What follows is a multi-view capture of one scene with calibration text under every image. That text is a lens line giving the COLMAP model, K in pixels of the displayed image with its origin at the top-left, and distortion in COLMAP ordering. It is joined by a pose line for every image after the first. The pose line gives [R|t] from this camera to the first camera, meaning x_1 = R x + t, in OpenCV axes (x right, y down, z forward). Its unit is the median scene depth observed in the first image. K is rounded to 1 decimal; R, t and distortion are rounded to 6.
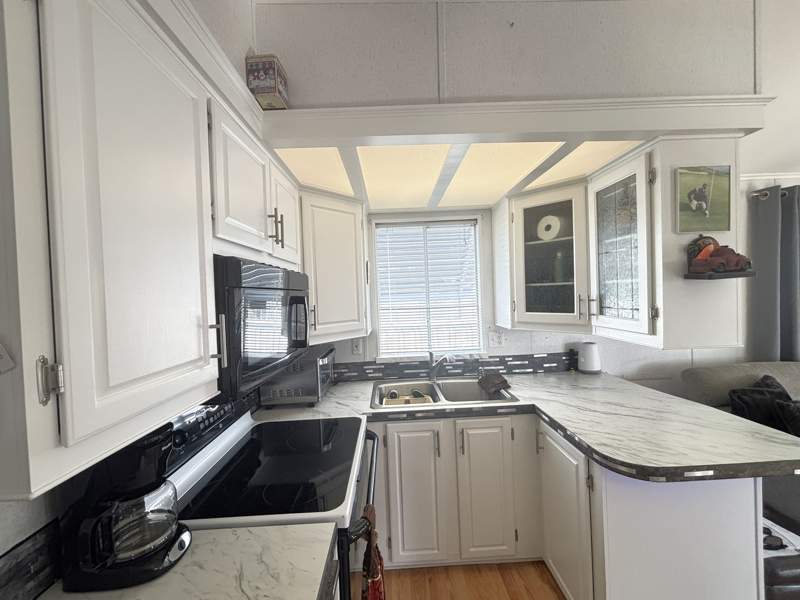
lens RADIAL K [[326.1, 0, 395.1], [0, 326.1, 298.6], [0, 0, 1]] dist [-0.006655, -0.000463]
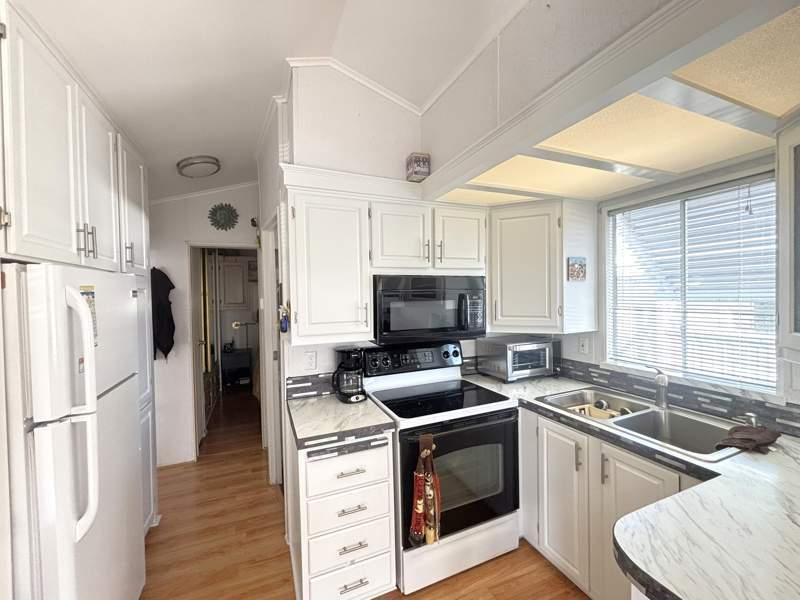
lens RADIAL K [[326.1, 0, 391.4], [0, 326.1, 303.8], [0, 0, 1]] dist [-0.006655, -0.000463]
pose [[0.352356, 0.057812, -0.934079, 0.674915], [-0.011897, 0.998286, 0.057298, -0.029056], [0.935791, -0.009076, 0.352440, 0.163671]]
